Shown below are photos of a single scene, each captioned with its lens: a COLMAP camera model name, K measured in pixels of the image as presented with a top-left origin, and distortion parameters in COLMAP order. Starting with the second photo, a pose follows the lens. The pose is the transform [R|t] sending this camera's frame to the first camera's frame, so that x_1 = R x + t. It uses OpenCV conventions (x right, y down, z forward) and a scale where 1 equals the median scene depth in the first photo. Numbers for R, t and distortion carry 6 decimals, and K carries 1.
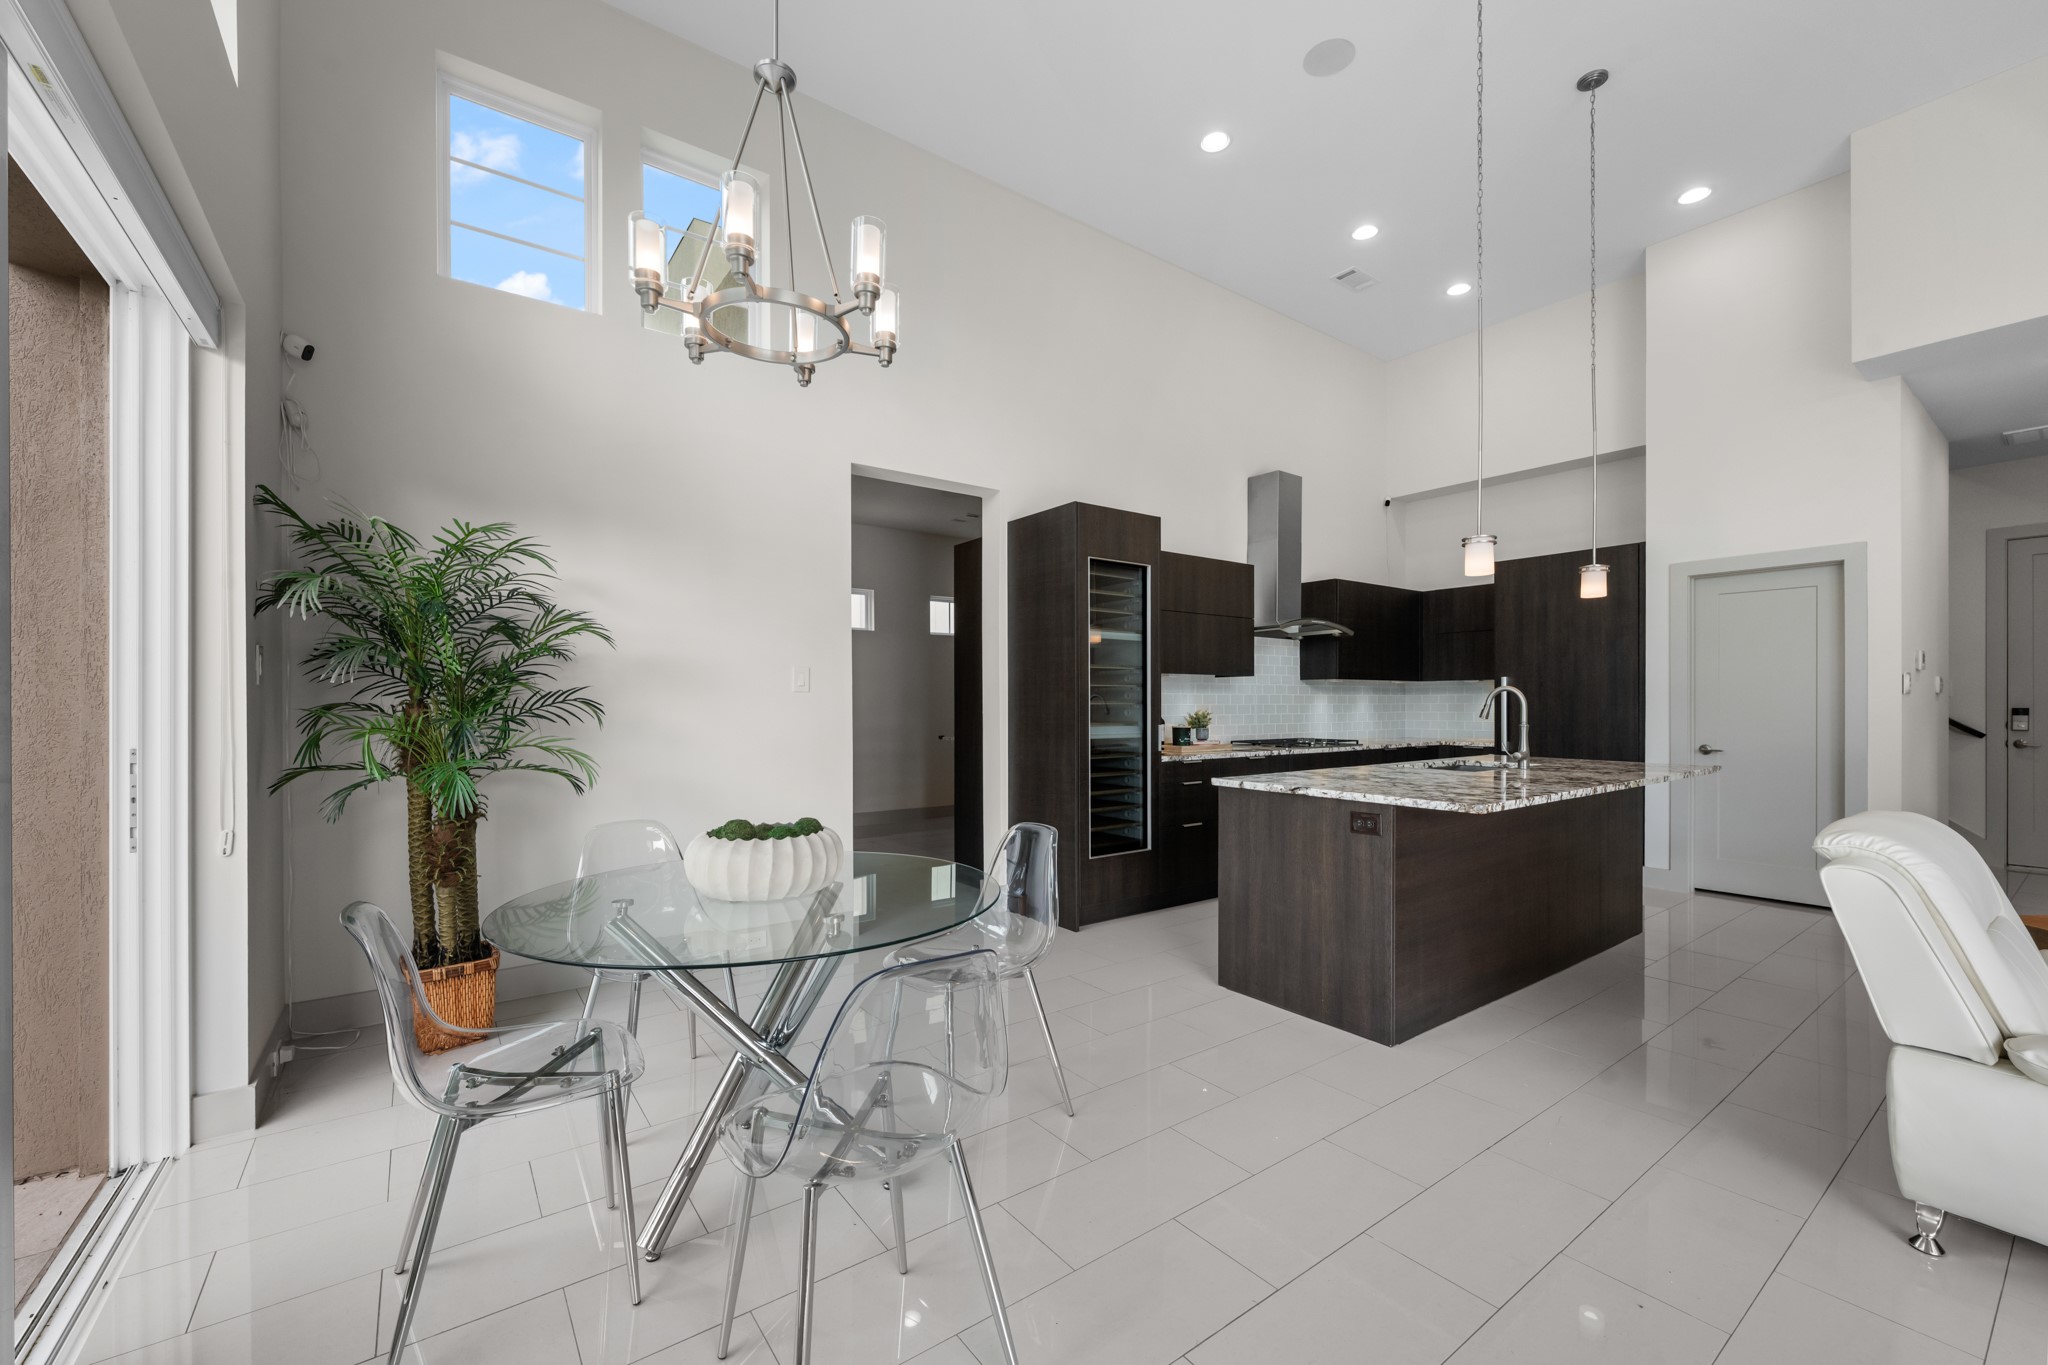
lens RADIAL K [[809.5, 0, 1032.6], [0, 809.5, 704.2], [0, 0, 1]] dist [0.000201, 0.000315]
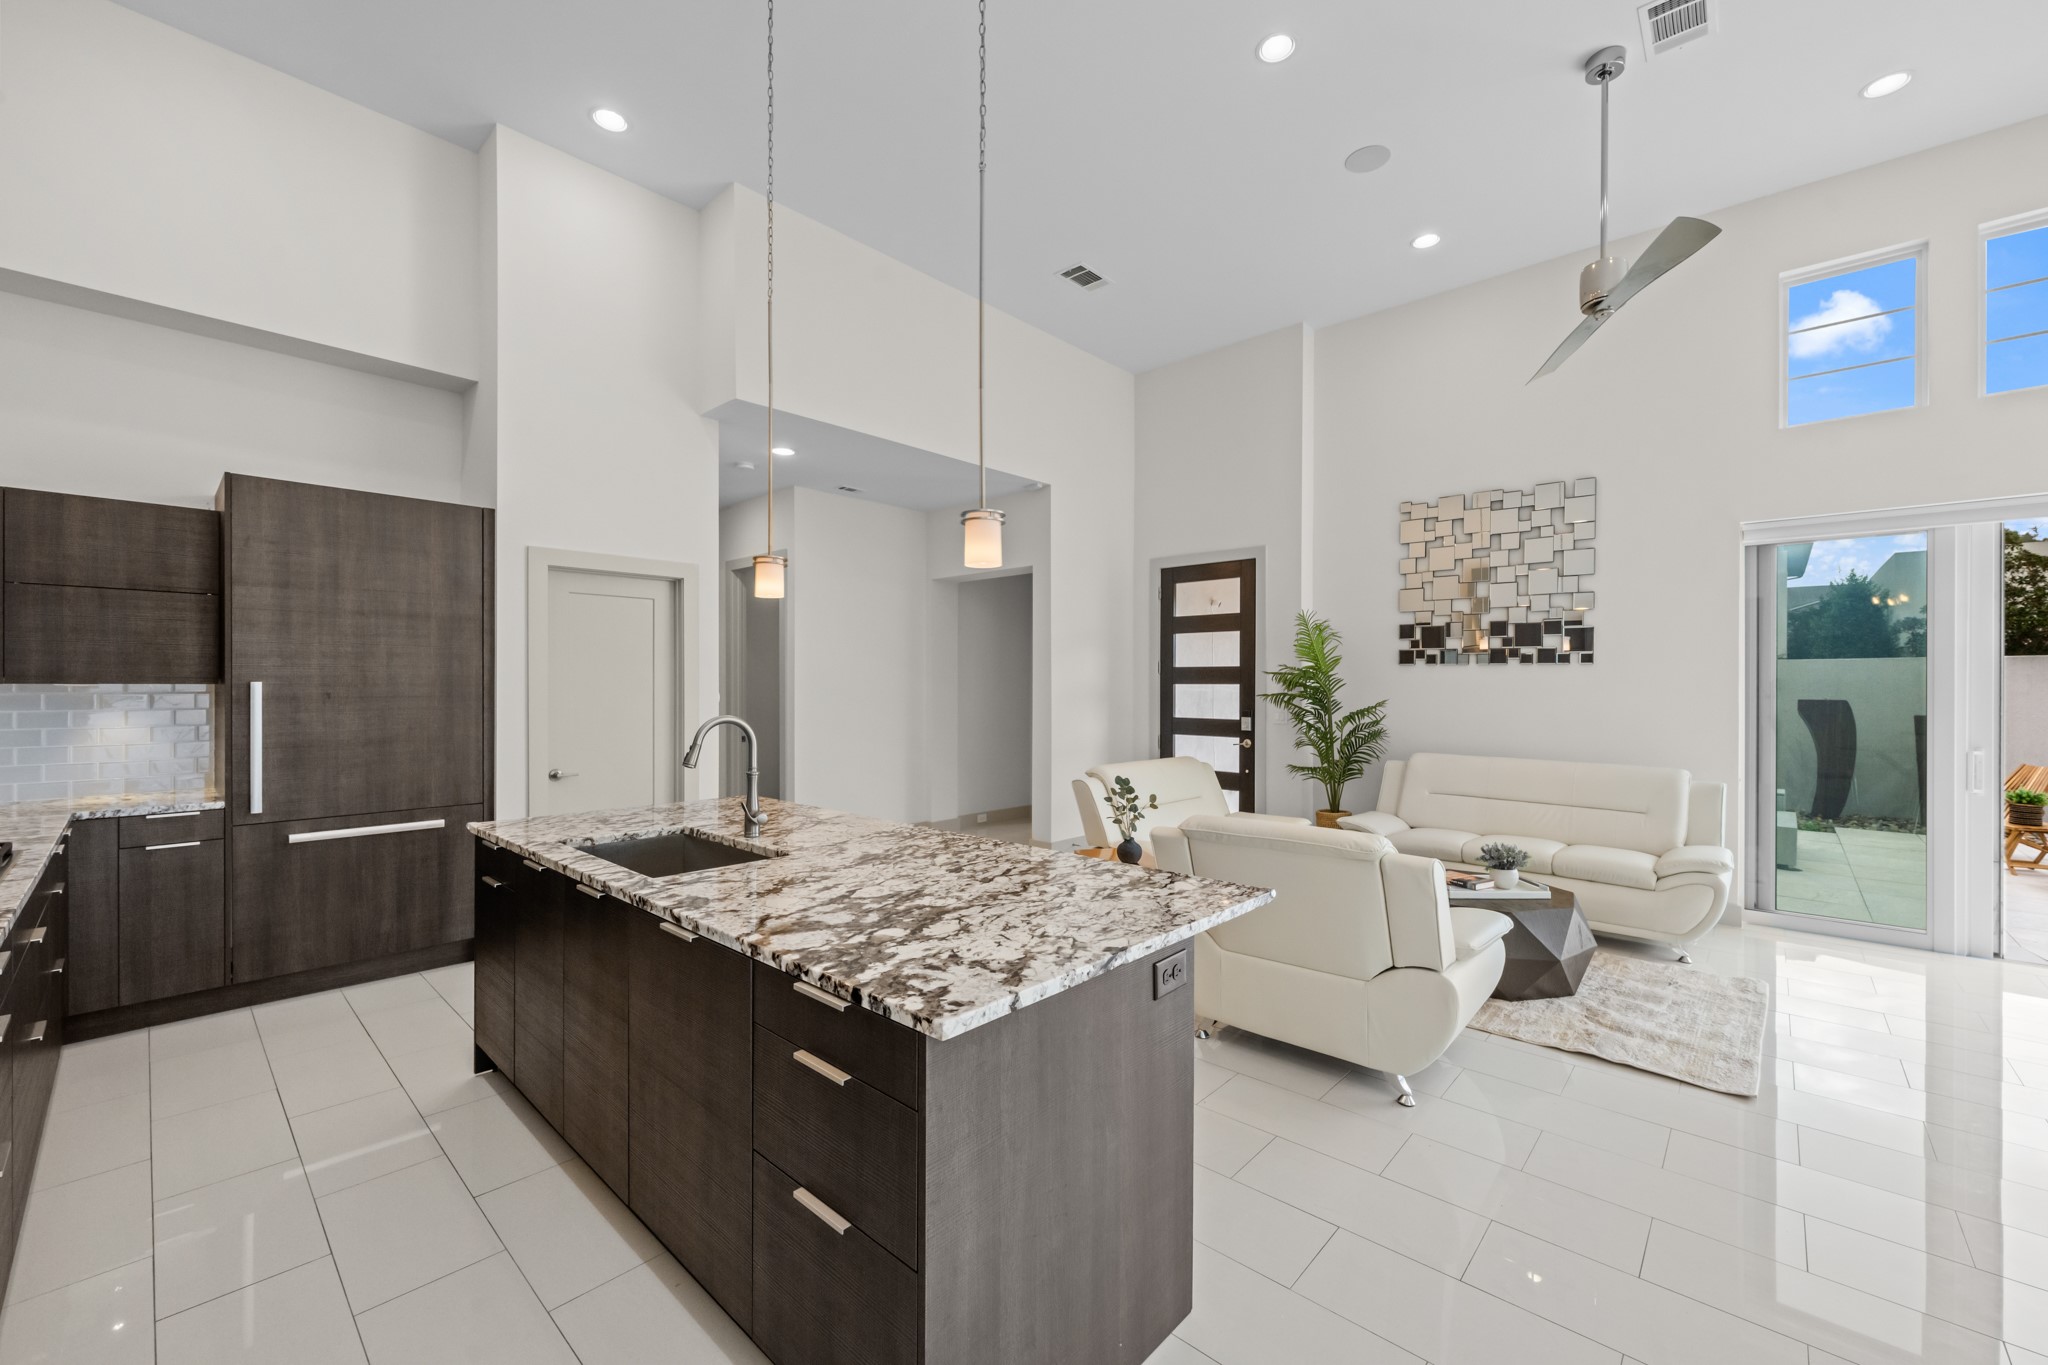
lens RADIAL K [[809.5, 0, 1036.5], [0, 809.5, 684.5], [0, 0, 1]] dist [0.000201, 0.000315]
pose [[-0.198544, 0.002310, 0.980089, -0.140720], [-0.001104, 0.999996, -0.002581, -0.058948], [-0.980091, -0.001594, -0.198540, 1.084641]]
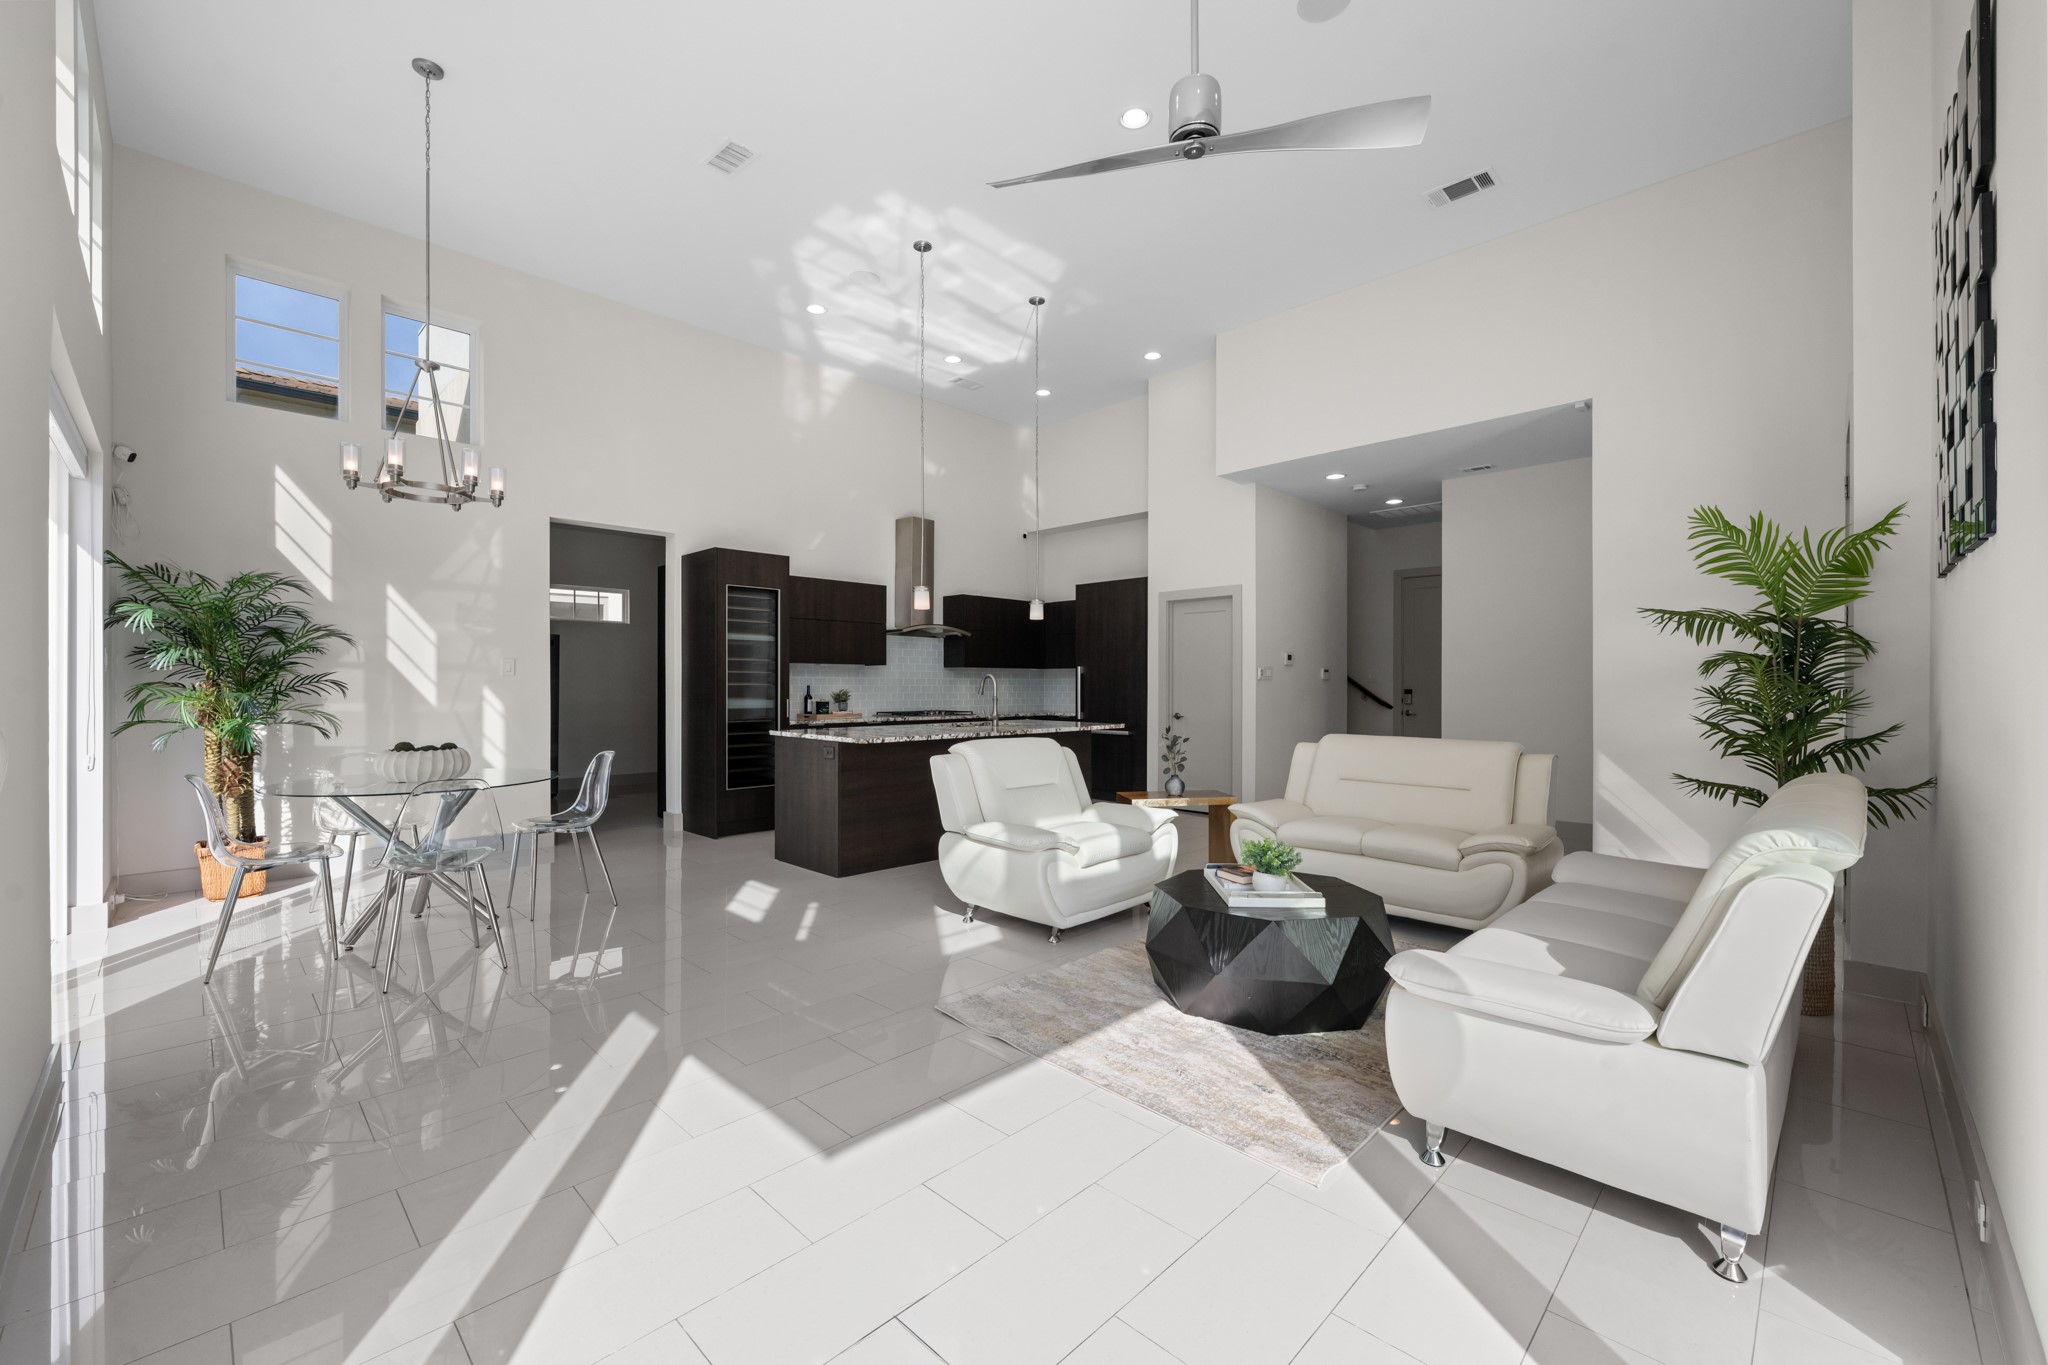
lens RADIAL K [[809.5, 0, 1017.8], [0, 809.5, 685.5], [0, 0, 1]] dist [0.000201, 0.000315]
pose [[0.988257, 0.002834, 0.152773, 0.491524], [-0.002655, 0.999996, -0.001374, 0.002824], [-0.152776, 0.000952, 0.988260, -0.712151]]
